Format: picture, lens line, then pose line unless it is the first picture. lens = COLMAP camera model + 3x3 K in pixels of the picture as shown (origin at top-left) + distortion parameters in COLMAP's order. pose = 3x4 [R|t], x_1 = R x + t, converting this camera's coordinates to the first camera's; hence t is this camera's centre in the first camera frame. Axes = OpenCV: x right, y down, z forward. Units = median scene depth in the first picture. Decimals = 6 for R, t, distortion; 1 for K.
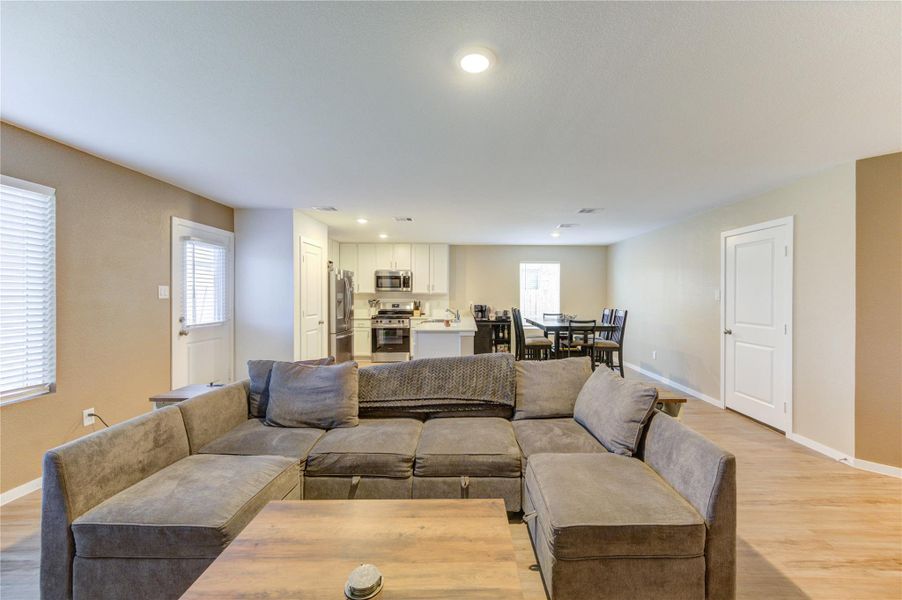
lens RADIAL K [[353.3, 0, 469.9], [0, 353.3, 299.7], [0, 0, 1]] dist [0.006097, -0.000199]
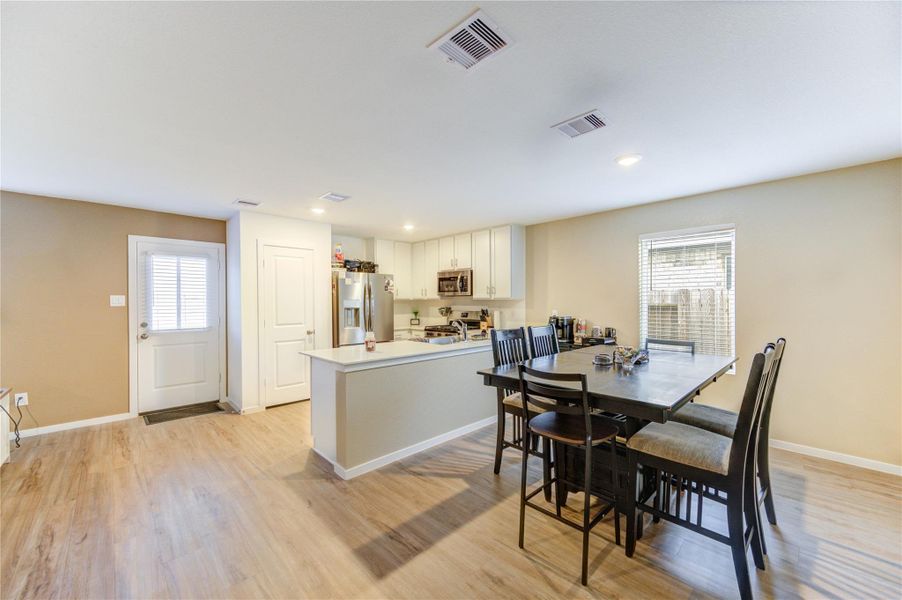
lens RADIAL K [[353.3, 0, 453.2], [0, 353.3, 305.2], [0, 0, 1]] dist [0.006097, -0.000199]
pose [[0.691653, 0.002630, -0.722225, 0.363548], [-0.002592, 0.999996, 0.001160, -0.005600], [0.722225, 0.001070, 0.691657, 0.479979]]
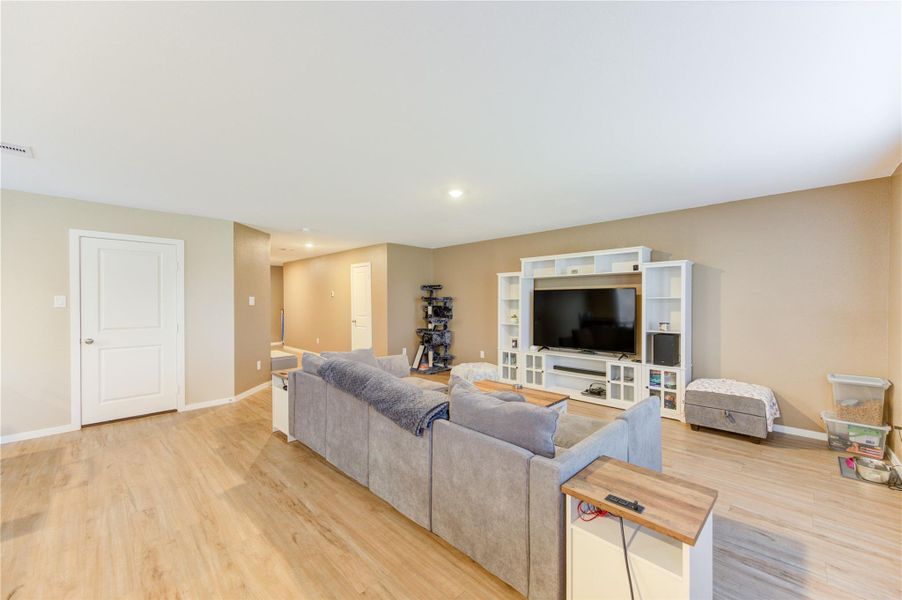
lens RADIAL K [[353.3, 0, 452.3], [0, 353.3, 301.3], [0, 0, 1]] dist [0.006097, -0.000199]
pose [[-0.707571, -0.006088, 0.706616, -0.332743], [0.010178, 0.999771, 0.018805, -0.011895], [-0.706569, 0.020498, -0.707348, 0.571379]]
